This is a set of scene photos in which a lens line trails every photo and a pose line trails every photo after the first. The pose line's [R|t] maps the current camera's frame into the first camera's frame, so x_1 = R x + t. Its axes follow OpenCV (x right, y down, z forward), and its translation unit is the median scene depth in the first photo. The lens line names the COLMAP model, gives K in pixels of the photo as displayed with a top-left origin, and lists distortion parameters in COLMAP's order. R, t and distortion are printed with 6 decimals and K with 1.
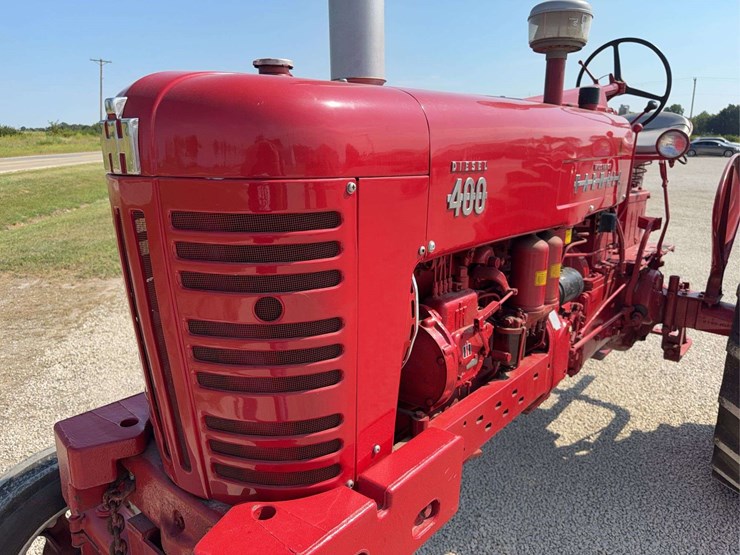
lens RADIAL K [[542.4, 0, 366.1], [0, 542.4, 280.1], [0, 0, 1]] dist [-0.010912, 0.000285]
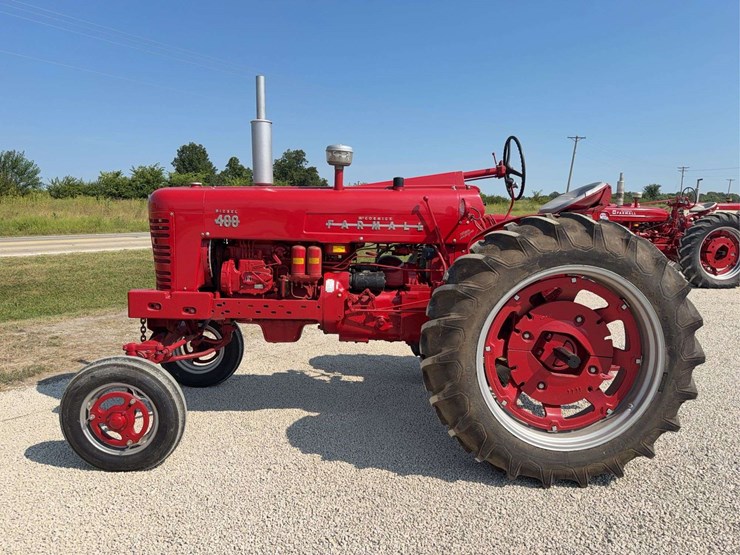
lens RADIAL K [[534.7, 0, 365.9], [0, 534.7, 278.7], [0, 0, 1]] dist [0.035271, -0.038335]
pose [[0.663023, 0.104243, -0.741306, 2.443720], [-0.193714, 0.980420, -0.035390, 0.103010], [0.723101, 0.167065, 0.670234, -0.361708]]
